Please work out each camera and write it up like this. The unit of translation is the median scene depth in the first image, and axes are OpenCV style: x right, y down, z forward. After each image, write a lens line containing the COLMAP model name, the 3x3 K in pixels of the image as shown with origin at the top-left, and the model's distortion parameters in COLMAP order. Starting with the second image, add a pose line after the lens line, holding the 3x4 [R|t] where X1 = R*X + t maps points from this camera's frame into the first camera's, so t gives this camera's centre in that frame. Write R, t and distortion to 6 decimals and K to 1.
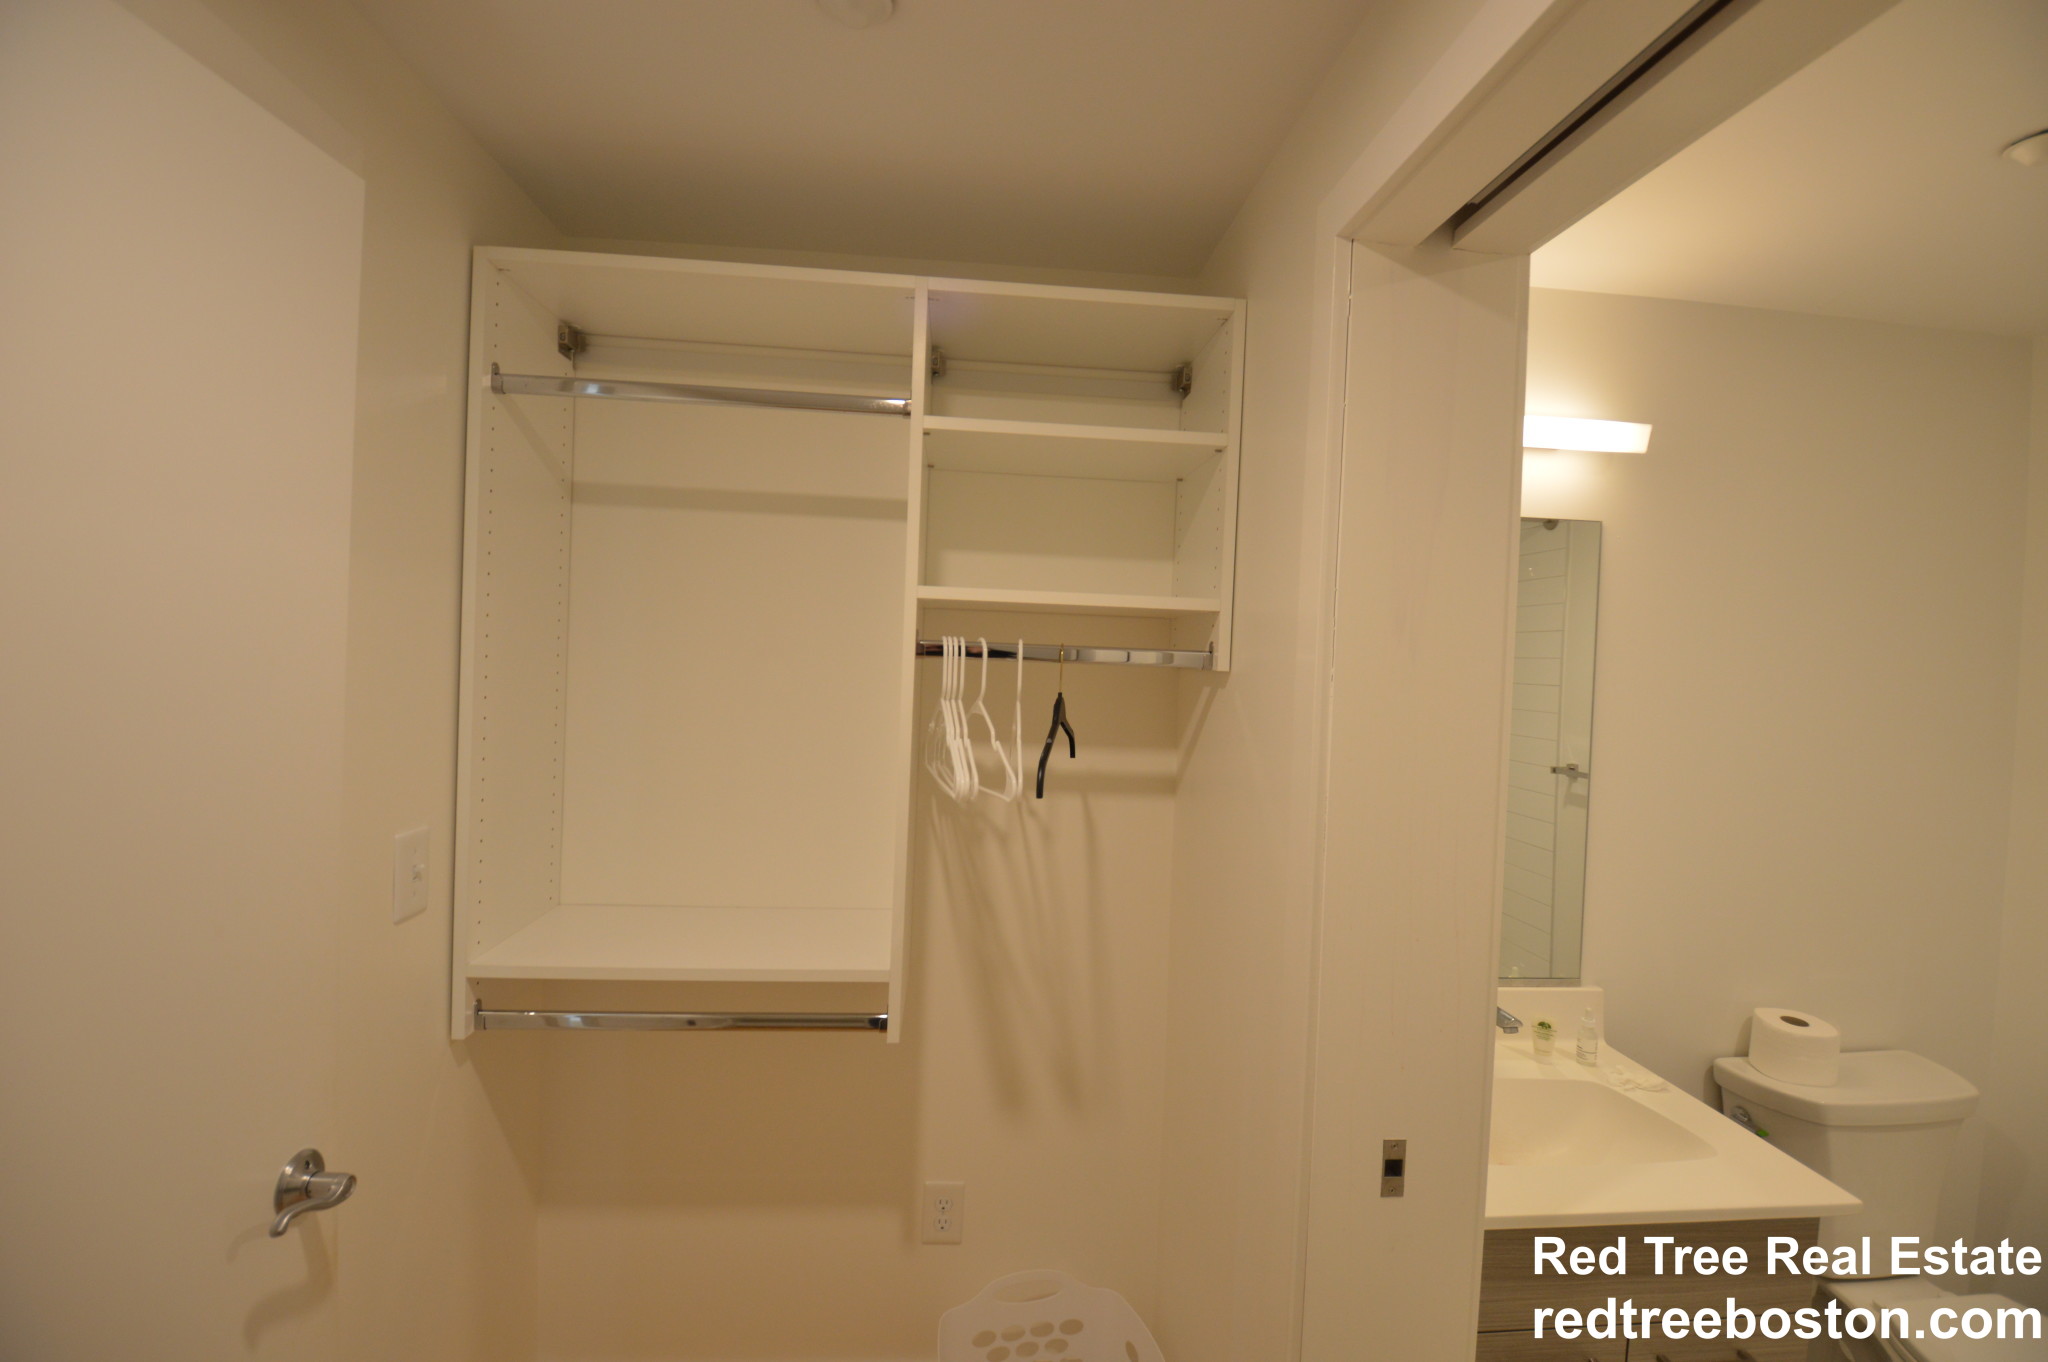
lens RADIAL K [[929.7, 0, 1024.0], [0, 929.7, 681.0], [0, 0, 1]] dist [-0.002186, -0.022301]
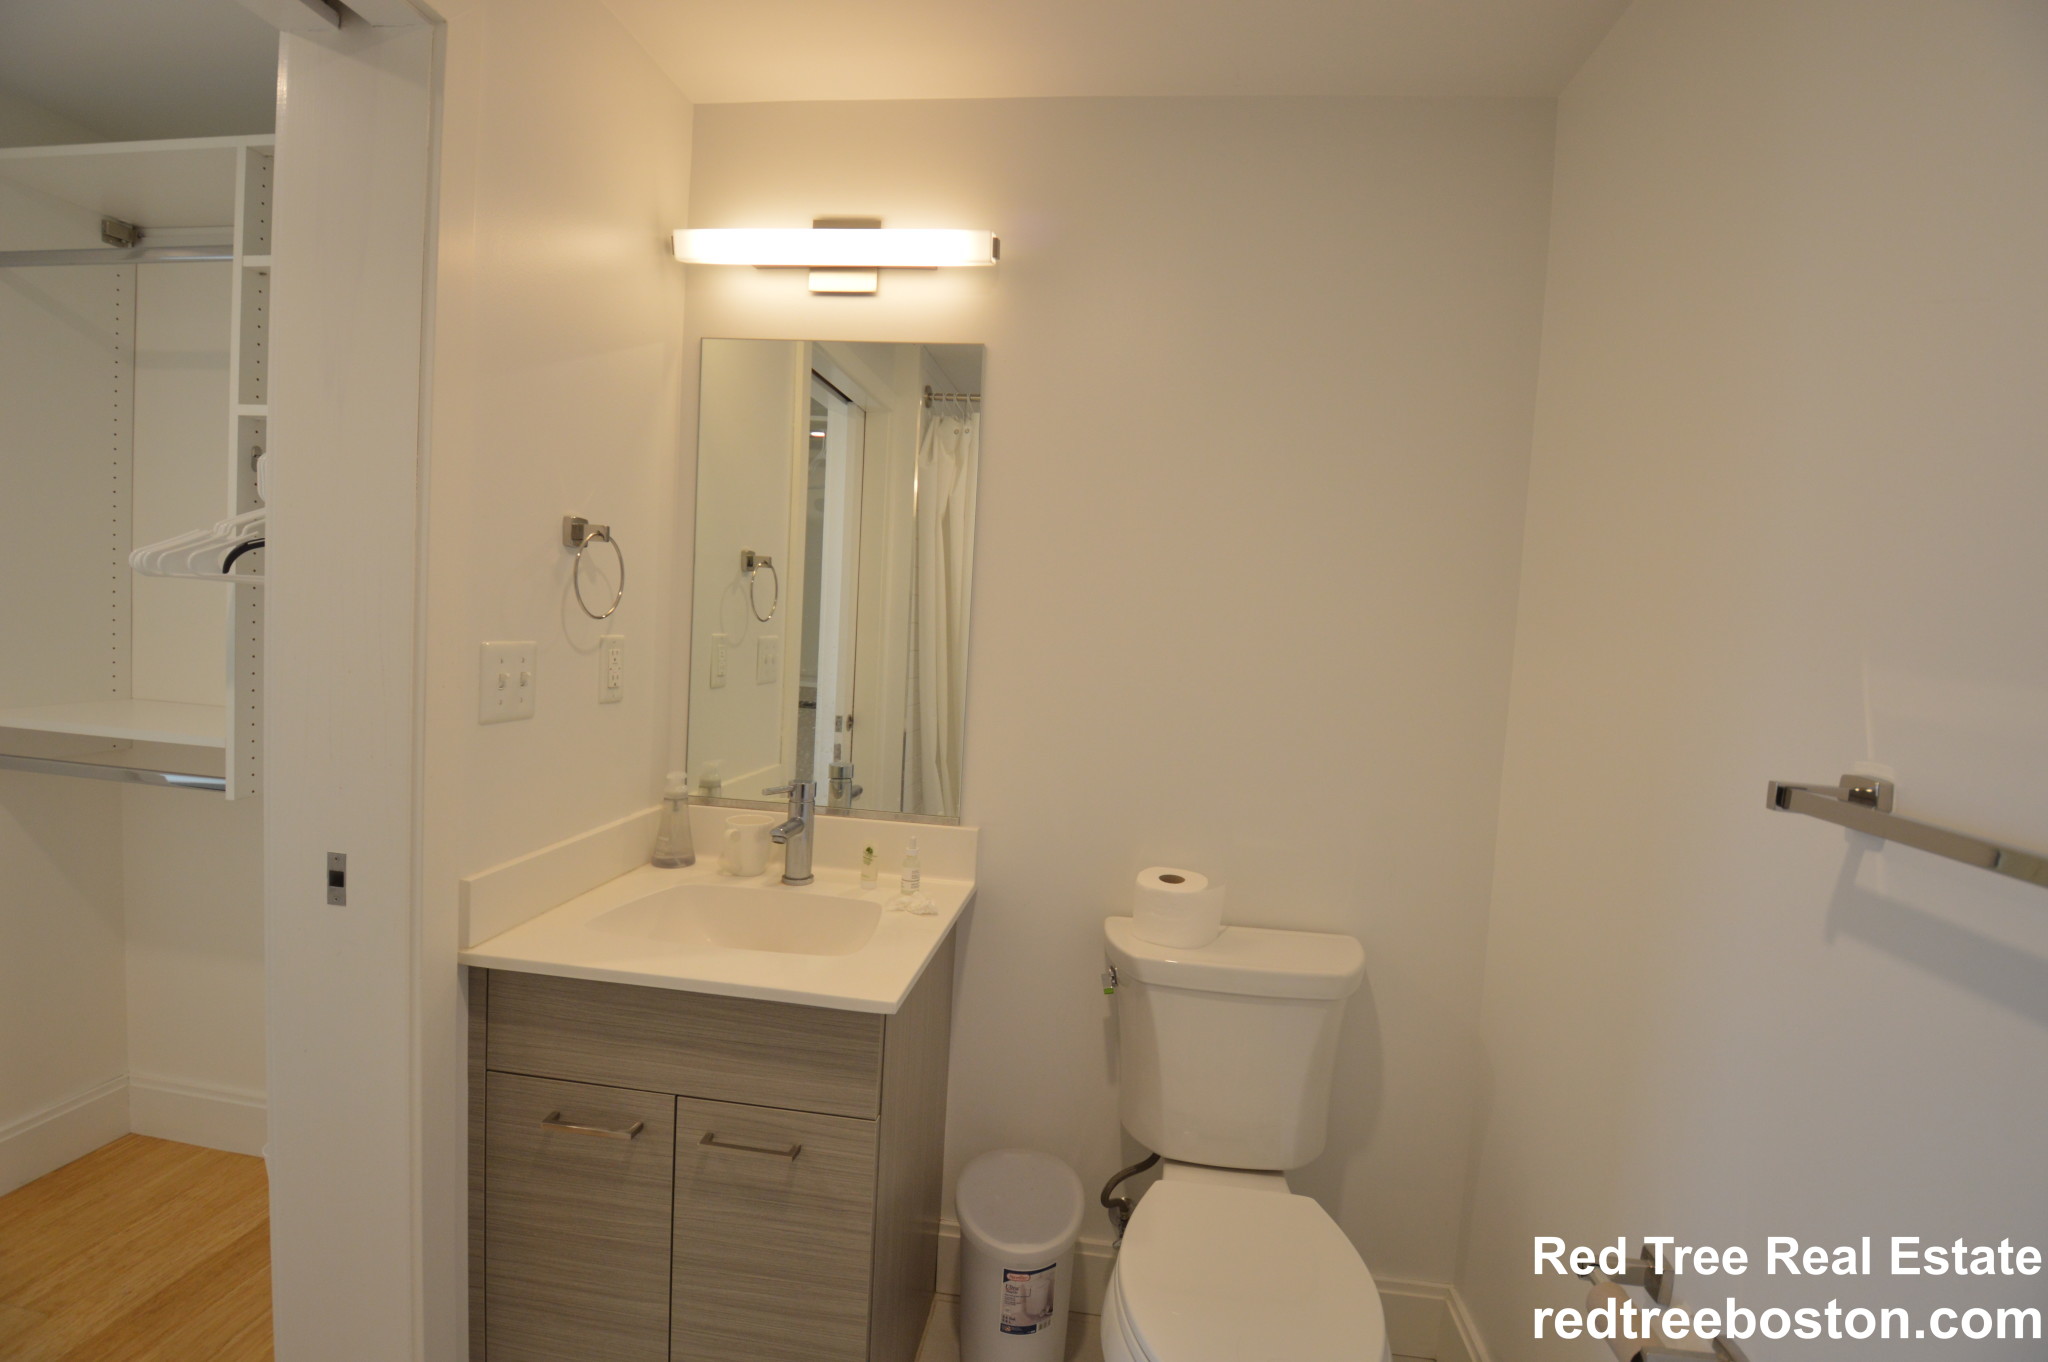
lens RADIAL K [[929.7, 0, 1024.0], [0, 929.7, 681.0], [0, 0, 1]] dist [-0.002186, -0.022301]
pose [[0.980807, 0.028609, -0.192871, 1.057093], [-0.022655, 0.999198, 0.033003, 0.178816], [0.193660, -0.028000, 0.980669, 0.070235]]
